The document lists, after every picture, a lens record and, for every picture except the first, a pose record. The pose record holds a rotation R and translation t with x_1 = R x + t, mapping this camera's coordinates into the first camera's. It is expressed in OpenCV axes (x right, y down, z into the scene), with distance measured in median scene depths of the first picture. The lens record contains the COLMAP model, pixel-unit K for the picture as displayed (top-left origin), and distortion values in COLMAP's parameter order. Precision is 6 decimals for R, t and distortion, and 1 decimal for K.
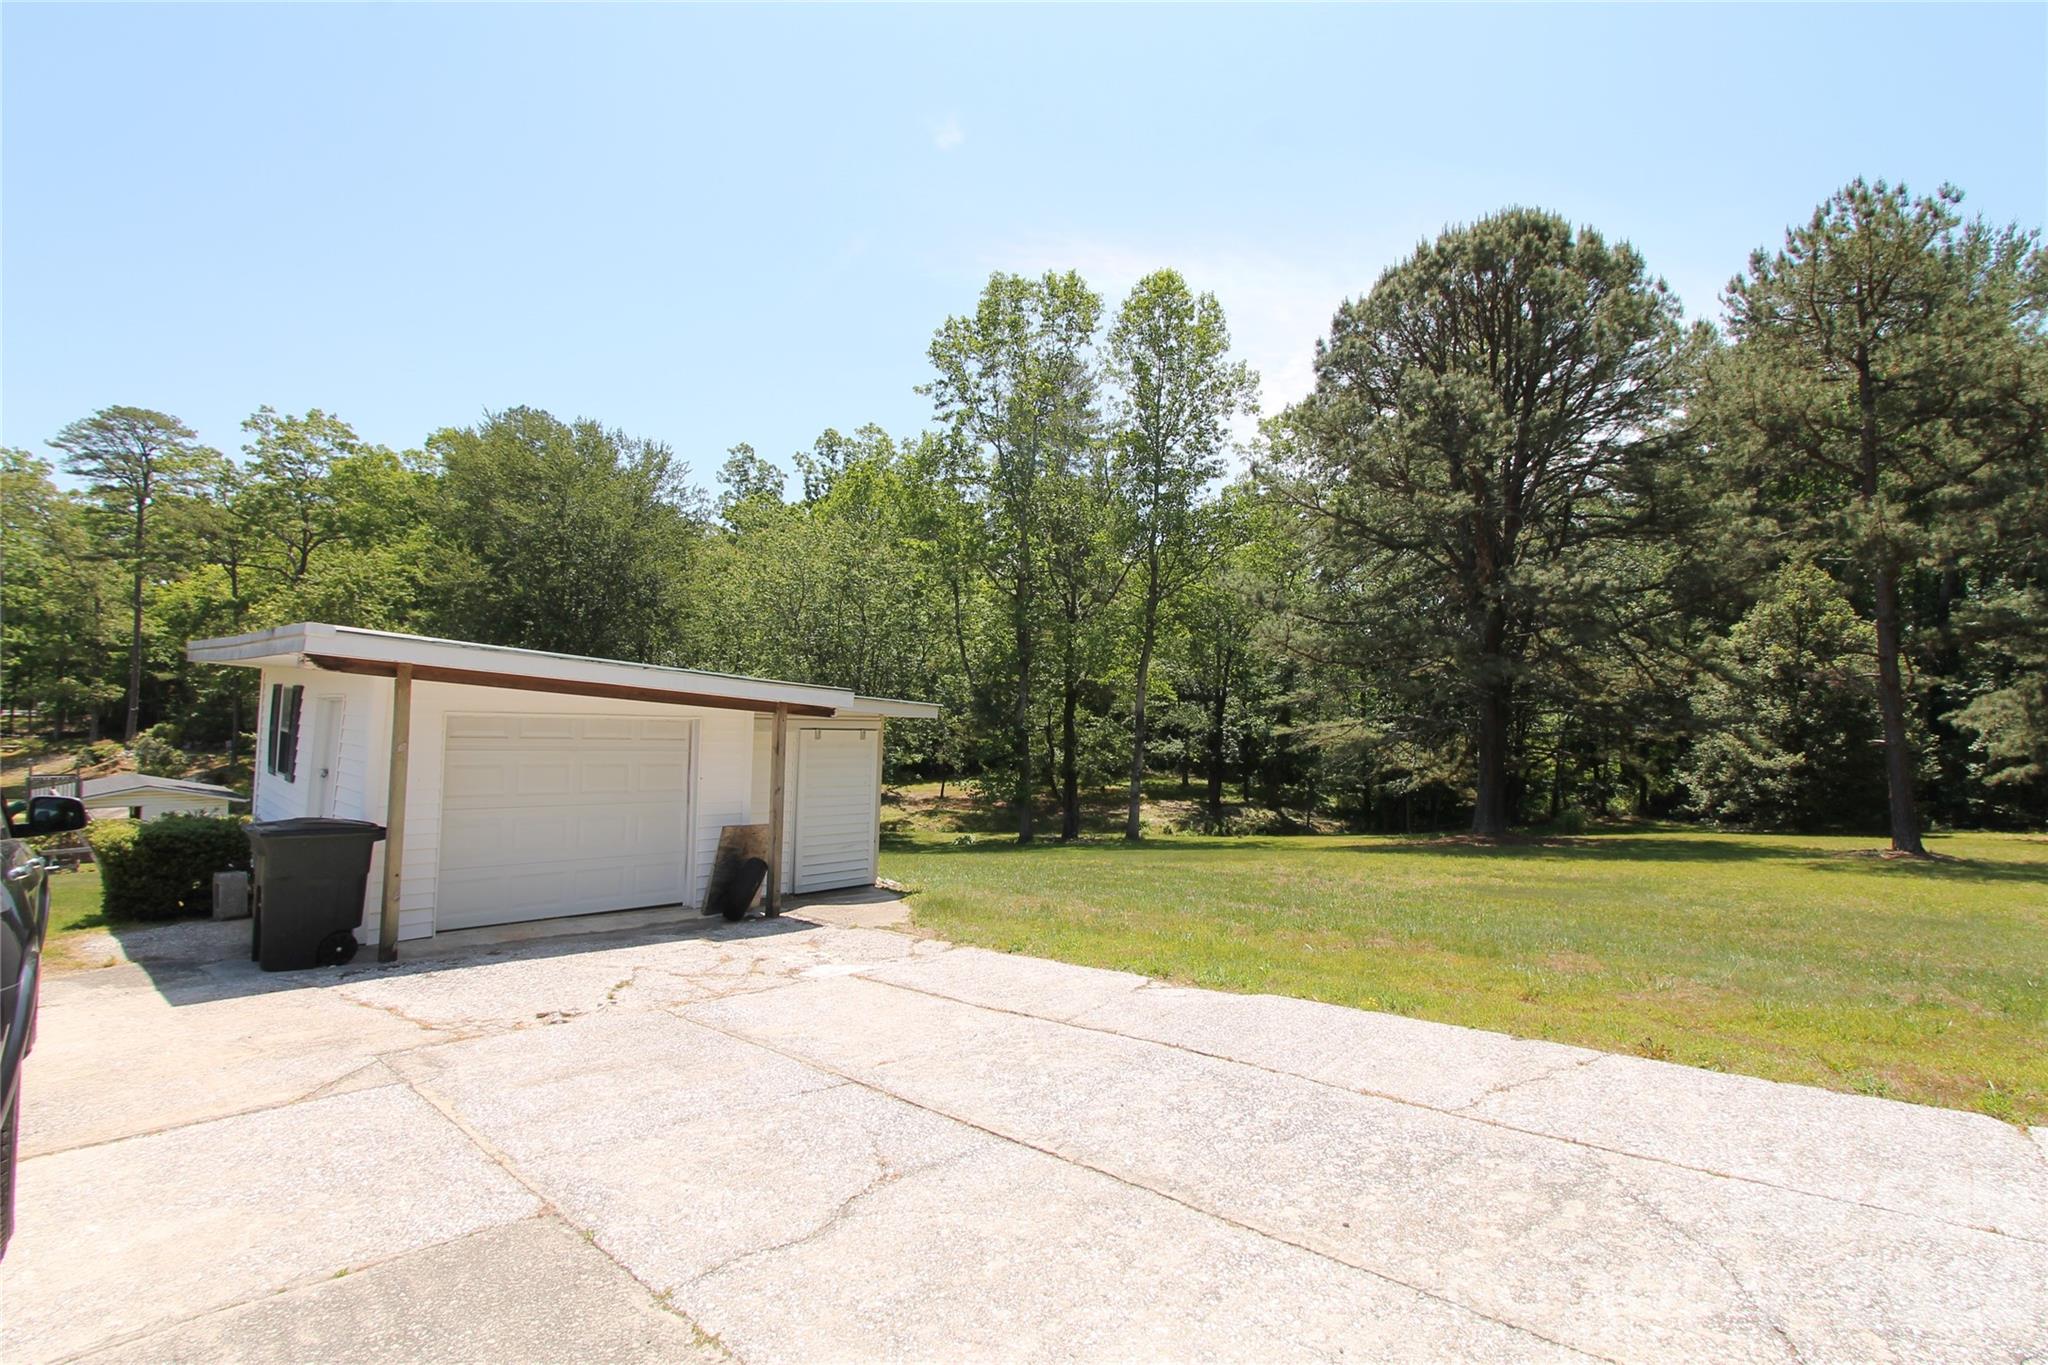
lens RADIAL K [[985.2, 0, 1026.2], [0, 985.2, 682.3], [0, 0, 1]] dist [-0.006083, 0.000937]
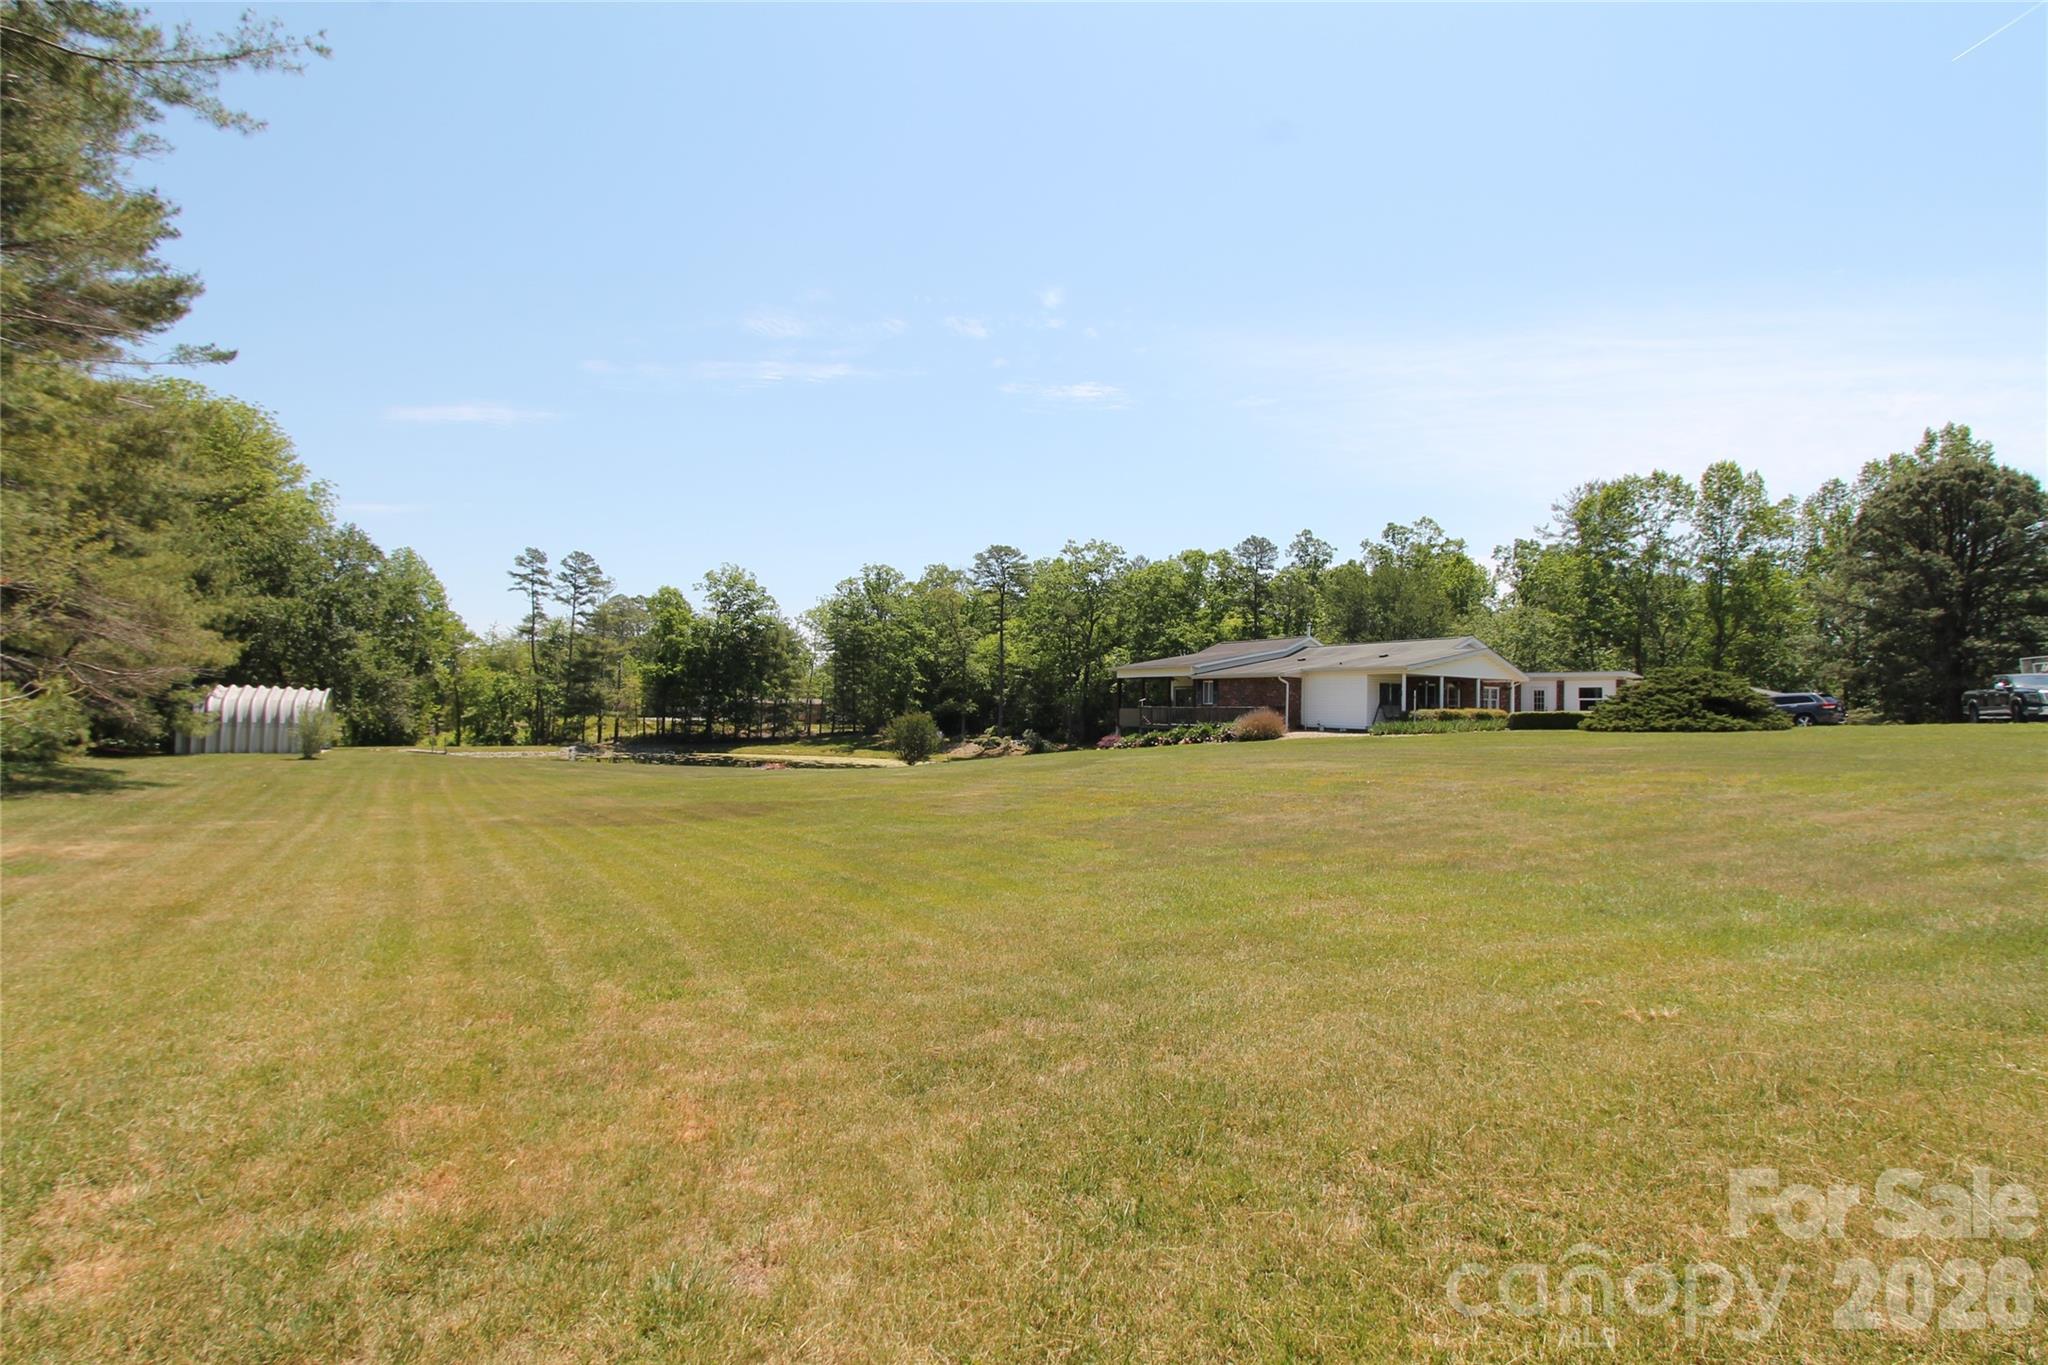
lens RADIAL K [[985.2, 0, 1024.5], [0, 985.2, 683.7], [0, 0, 1]] dist [-0.006083, 0.000937]
pose [[0.946645, -0.019287, -0.321700, -0.539420], [0.014635, 0.999751, -0.016872, -0.002033], [0.321945, 0.011264, 0.946691, -1.189585]]
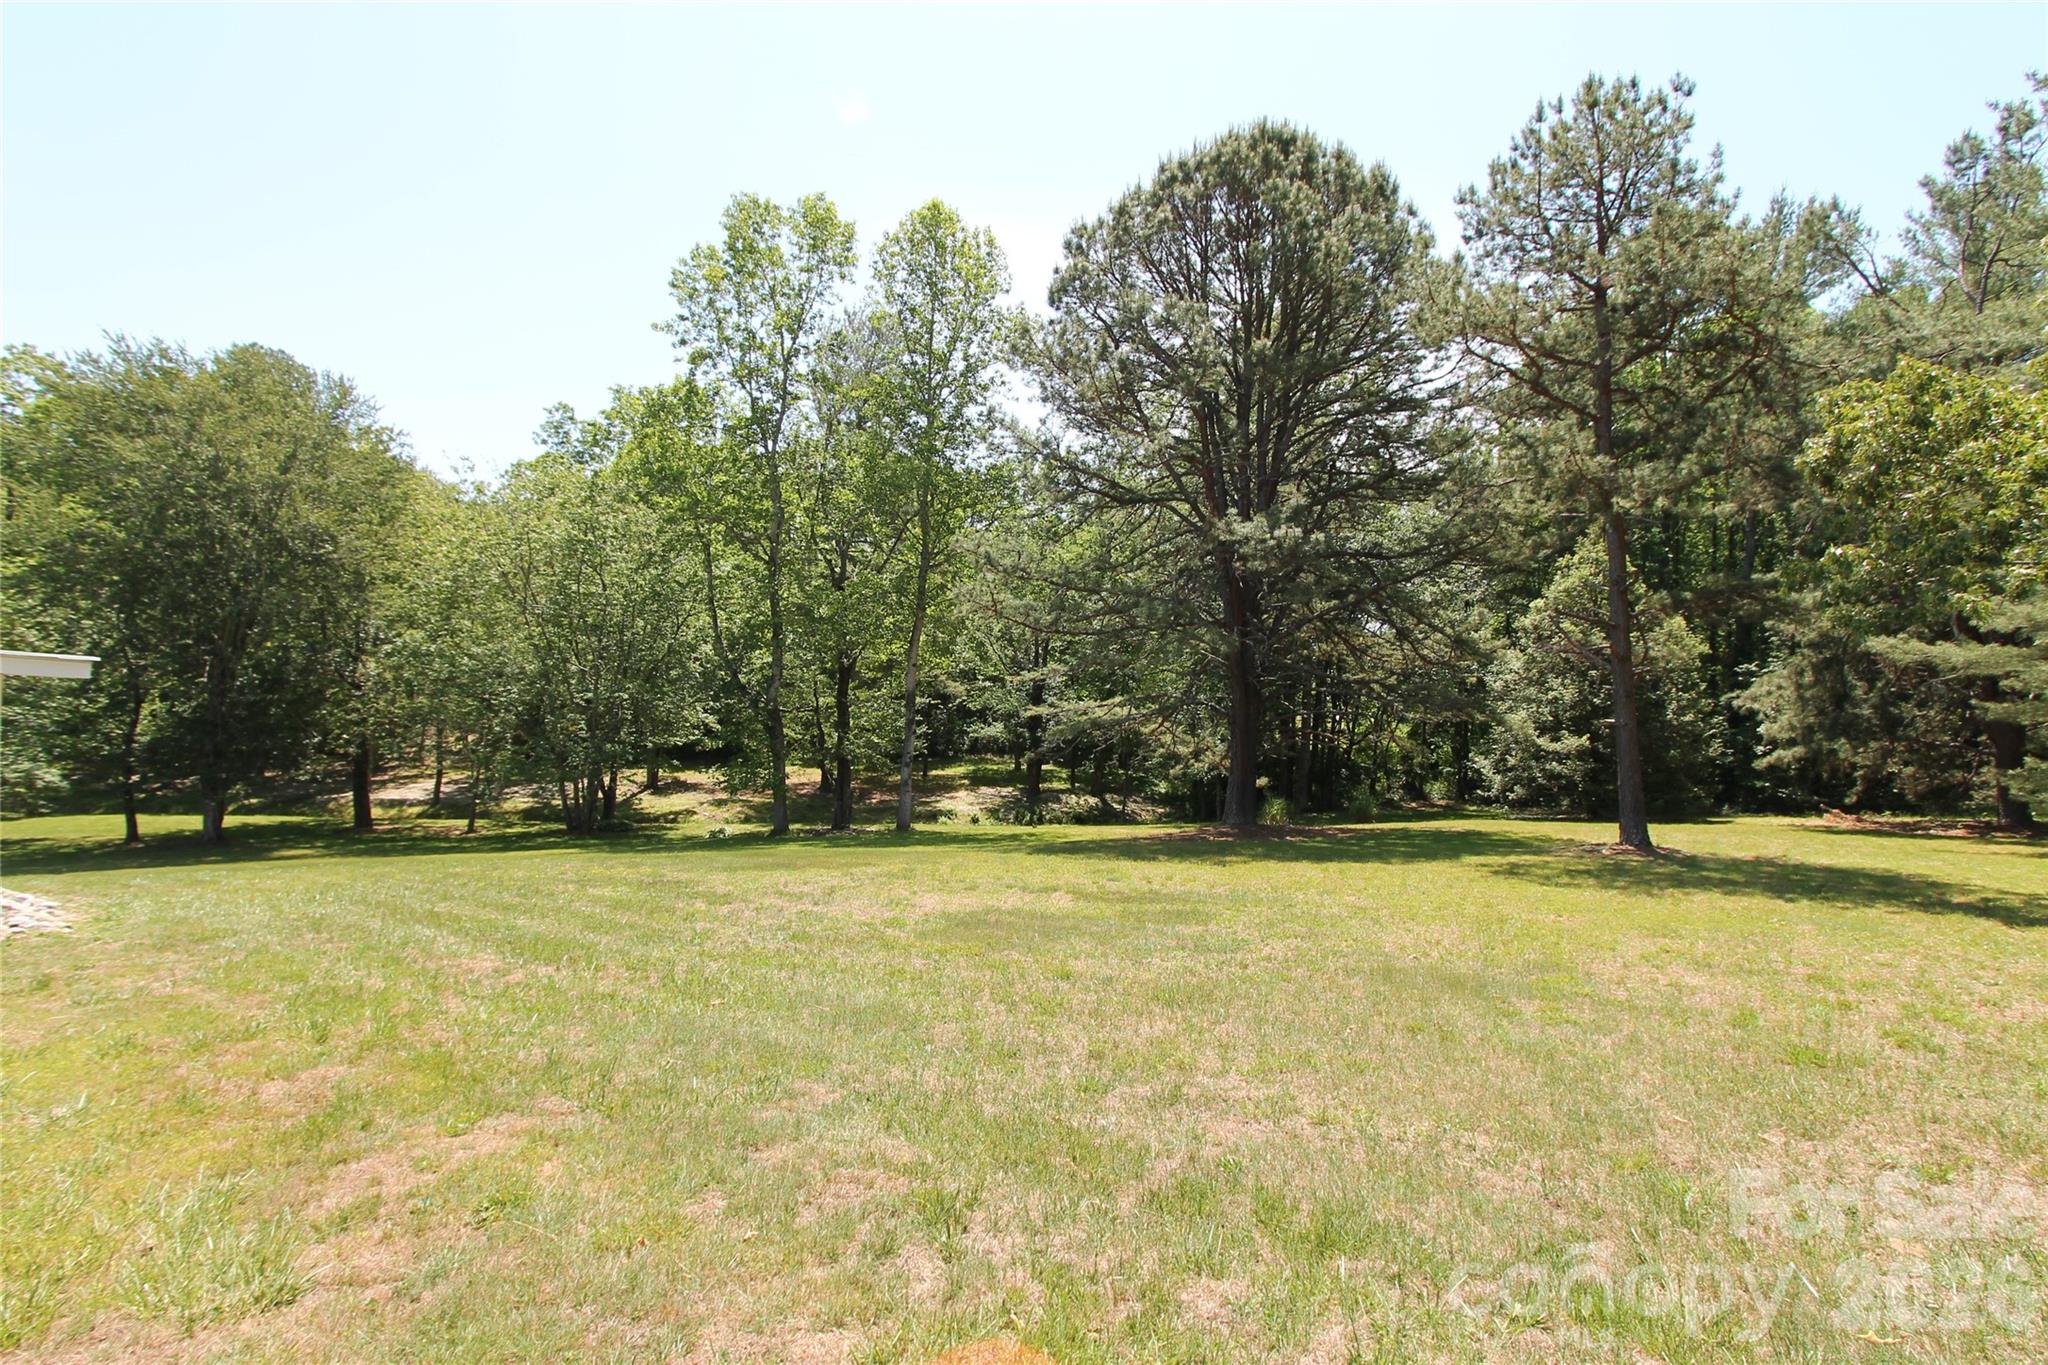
lens RADIAL K [[985.2, 0, 1021.3], [0, 985.2, 683.2], [0, 0, 1]] dist [-0.006083, 0.000937]
pose [[0.996161, 0.003729, 0.087460, 0.150000], [-0.005145, 0.999859, 0.015970, 0.008634], [-0.087388, -0.016359, 0.996040, 0.093922]]
